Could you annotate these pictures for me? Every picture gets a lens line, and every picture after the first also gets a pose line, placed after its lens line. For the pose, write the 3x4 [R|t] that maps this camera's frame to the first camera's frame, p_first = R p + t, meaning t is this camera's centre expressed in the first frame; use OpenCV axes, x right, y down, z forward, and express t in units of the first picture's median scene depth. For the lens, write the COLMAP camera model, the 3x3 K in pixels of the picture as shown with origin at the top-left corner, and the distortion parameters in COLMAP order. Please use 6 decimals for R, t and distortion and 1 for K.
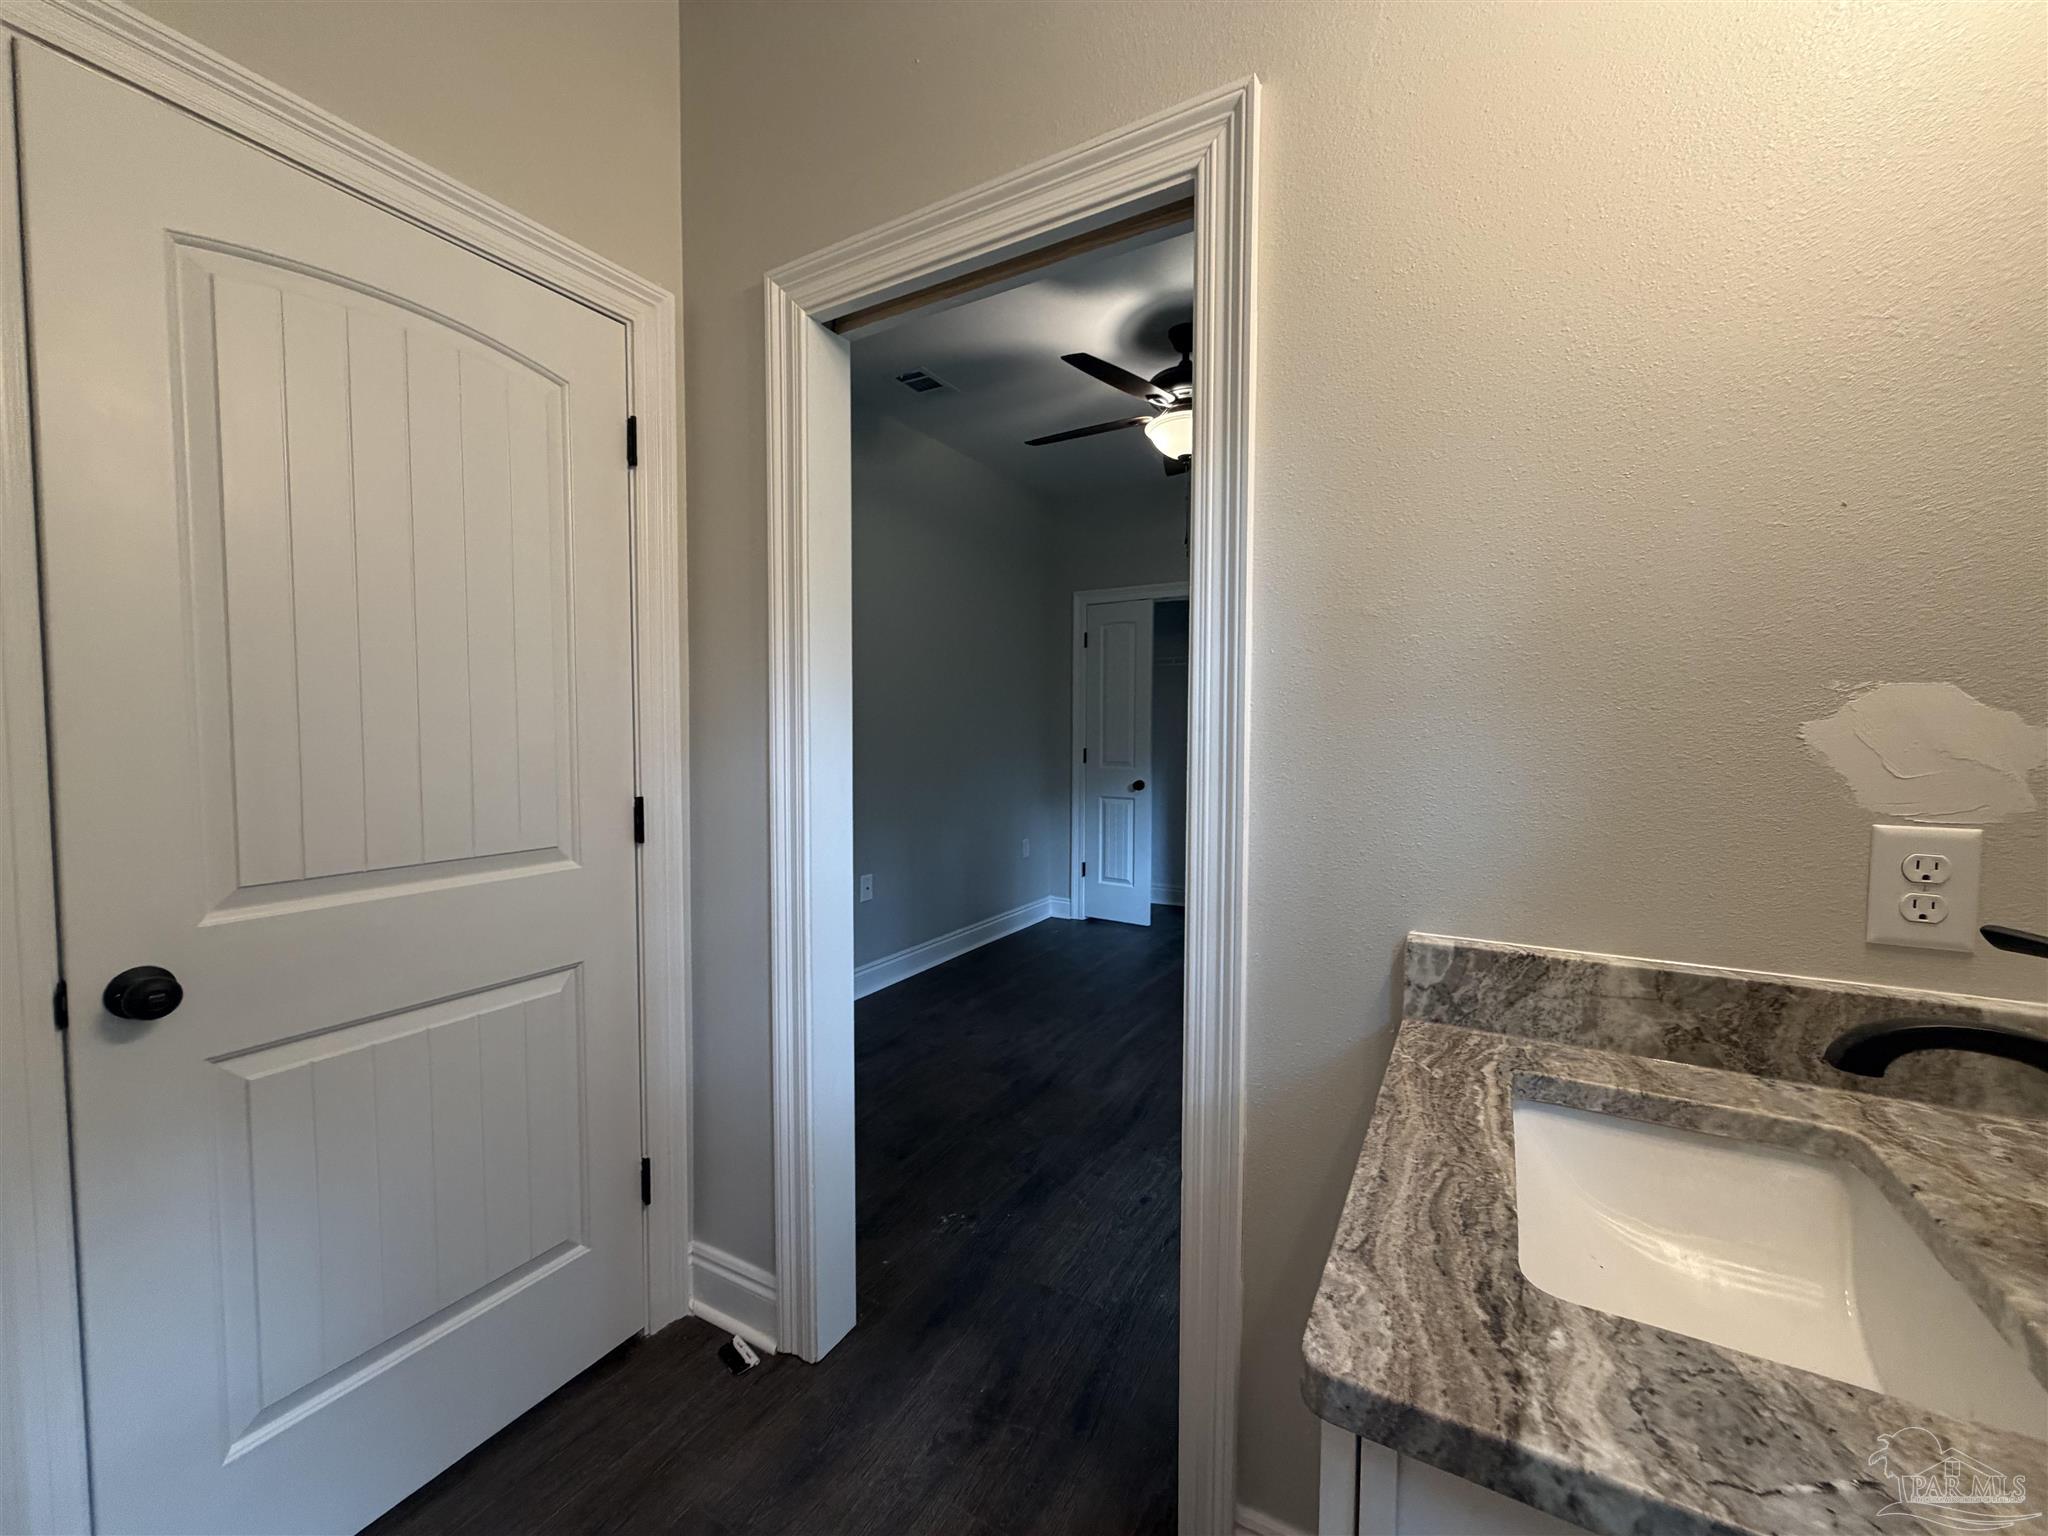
lens RADIAL K [[818.2, 0, 1023.7], [0, 818.2, 766.0], [0, 0, 1]] dist [0.001827, 0.000483]
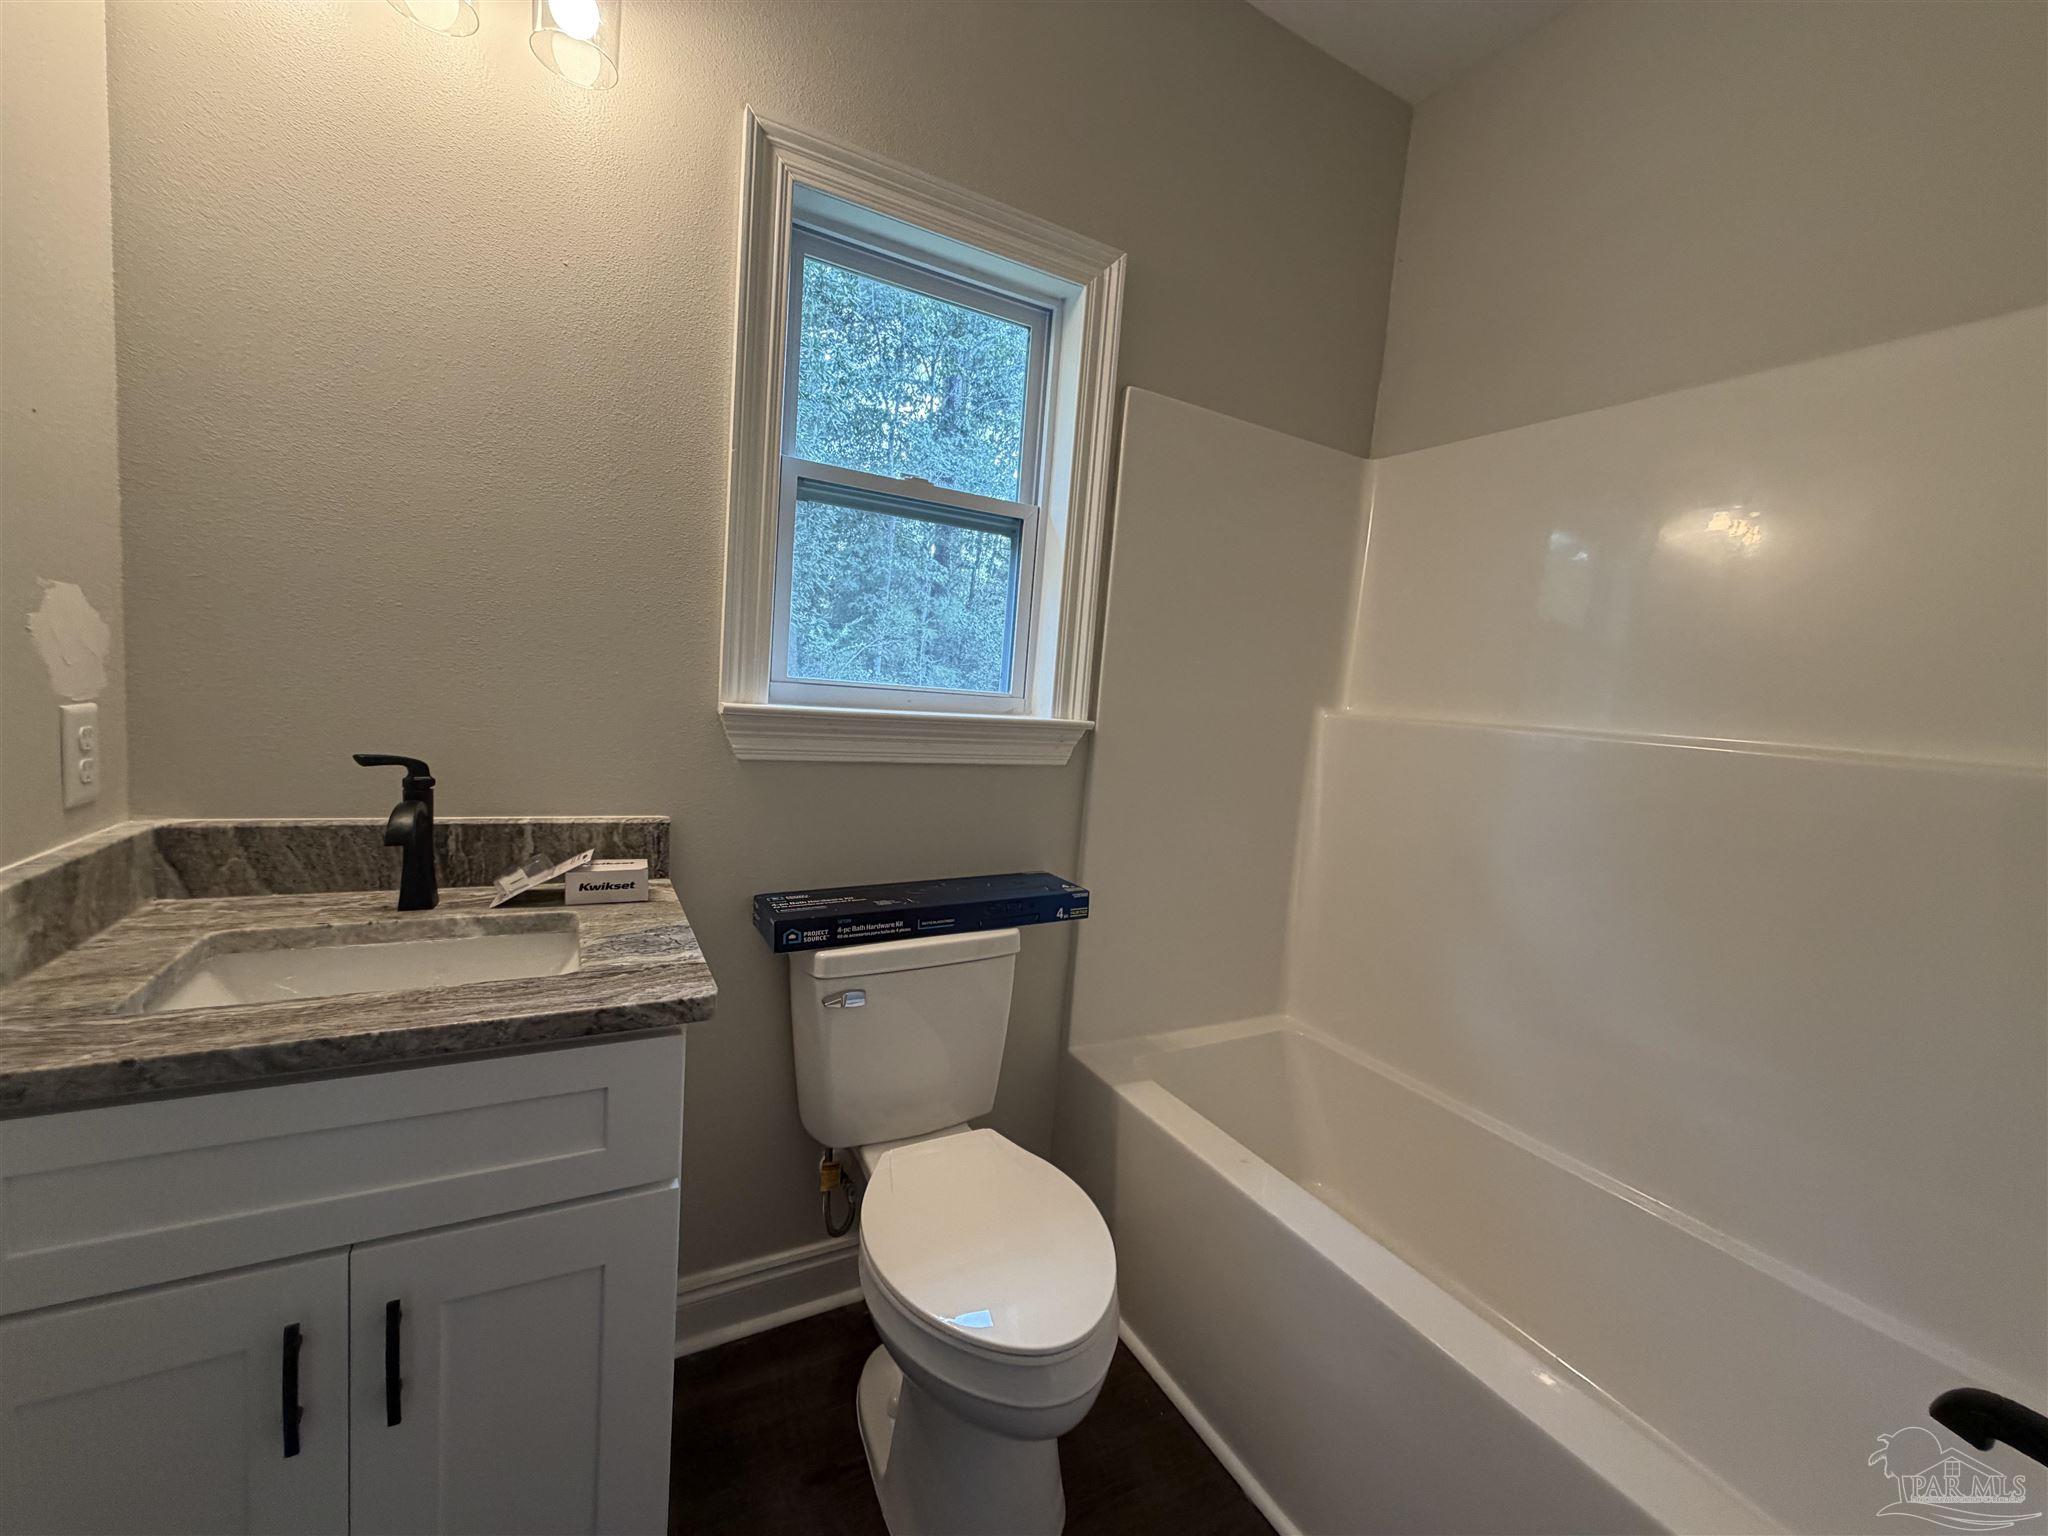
lens RADIAL K [[818.2, 0, 1020.7], [0, 818.2, 769.4], [0, 0, 1]] dist [0.001827, 0.000483]
pose [[-0.855070, -0.114280, 0.505761, -0.868402], [-0.051295, 0.989268, 0.136809, -0.082298], [-0.515968, 0.091038, -0.851756, 1.609722]]
